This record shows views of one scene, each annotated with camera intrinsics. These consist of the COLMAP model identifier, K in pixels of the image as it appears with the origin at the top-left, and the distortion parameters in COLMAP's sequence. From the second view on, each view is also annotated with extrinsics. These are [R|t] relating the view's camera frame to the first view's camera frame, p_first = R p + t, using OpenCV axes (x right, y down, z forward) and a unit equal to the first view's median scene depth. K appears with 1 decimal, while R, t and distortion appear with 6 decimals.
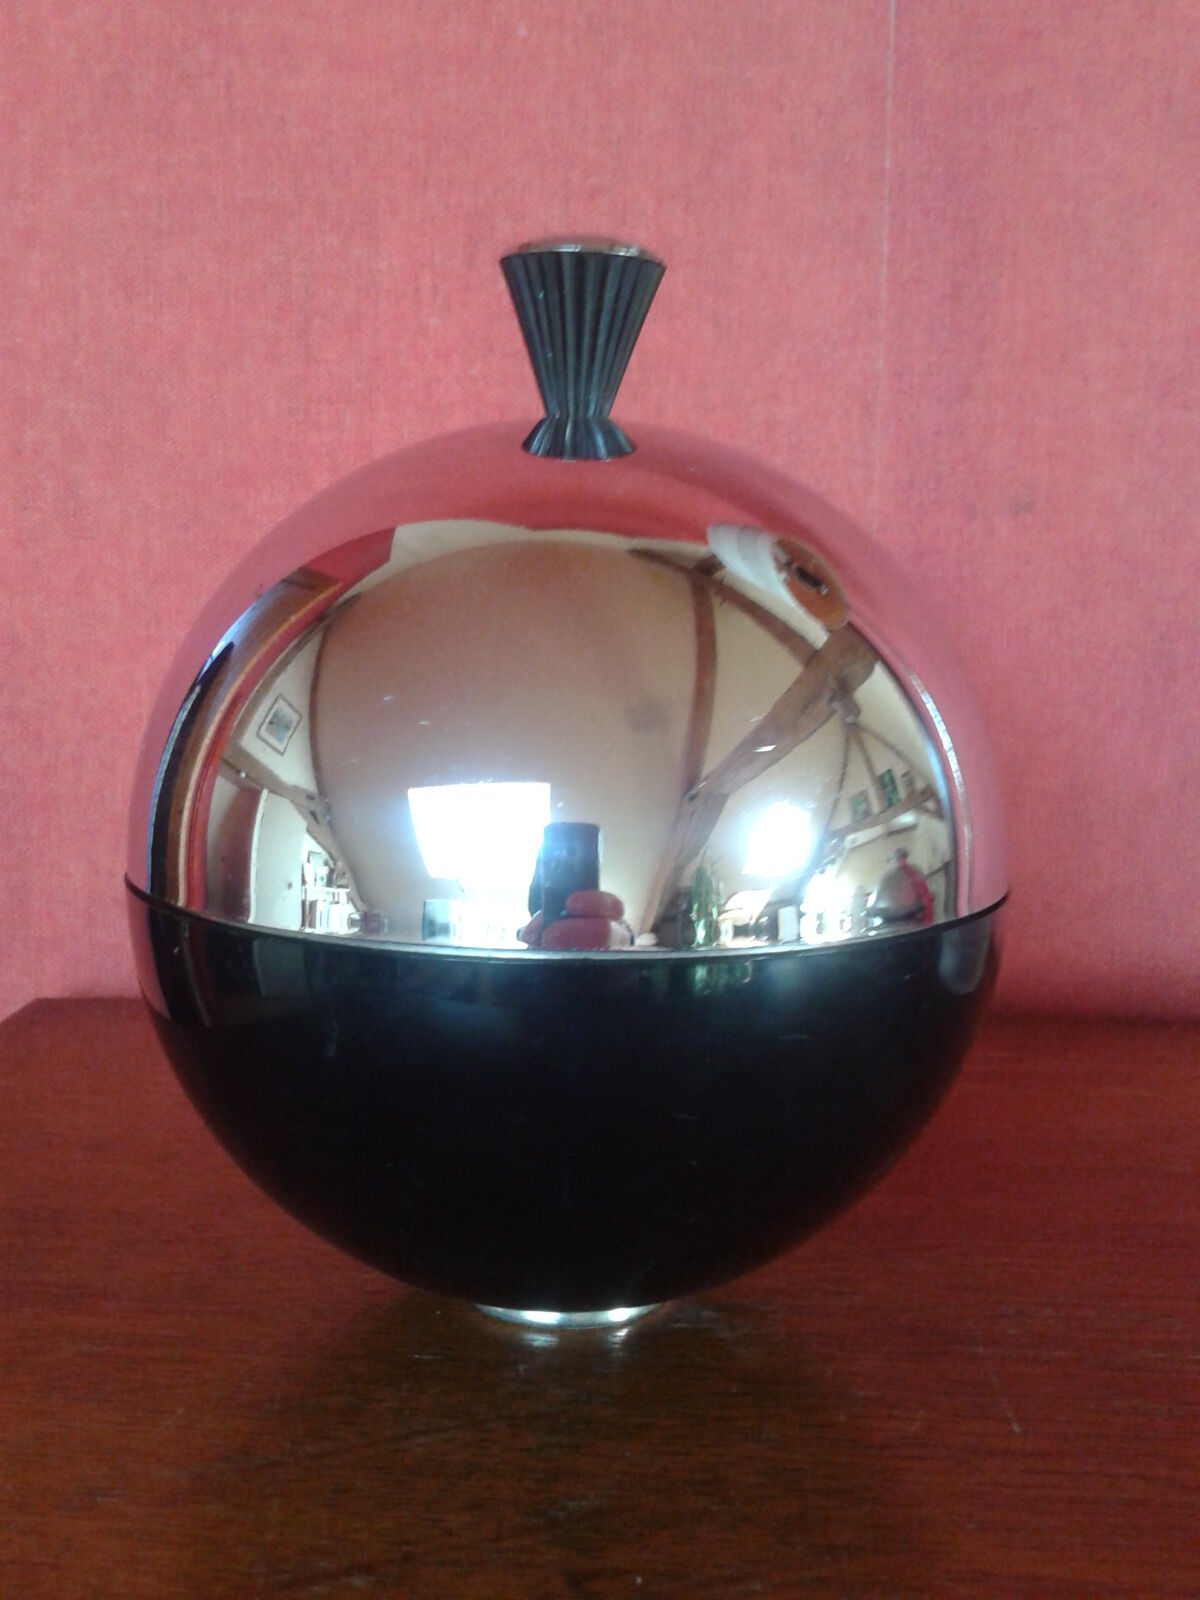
lens RADIAL K [[1532.1, 0, 560.4], [0, 1532.1, 765.9], [0, 0, 1]] dist [0.007089, 0.000000]
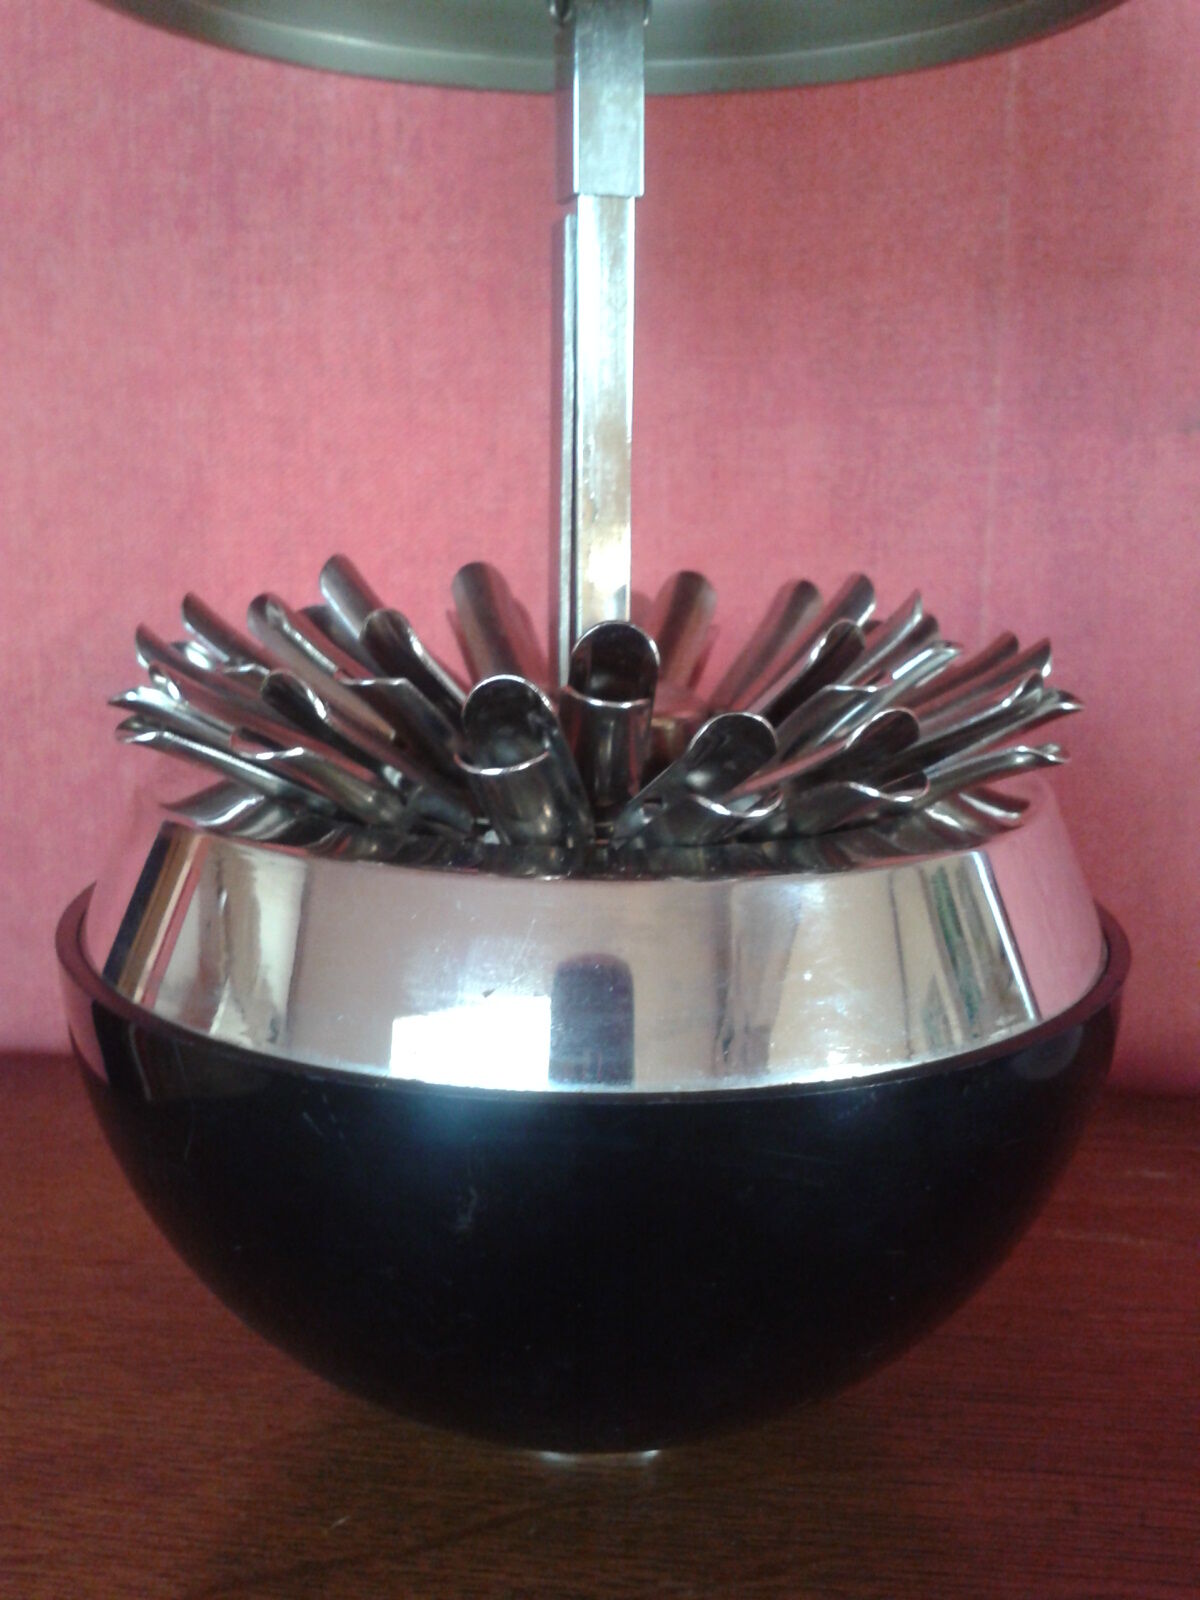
lens RADIAL K [[1532.1, 0, 565.7], [0, 1532.1, 756.8], [0, 0, 1]] dist [0.007089, 0.000000]
pose [[0.999525, 0.006065, -0.030214, 0.022149], [-0.005122, 0.999500, 0.031194, -0.030038], [0.030388, -0.031024, 0.999057, 0.251349]]
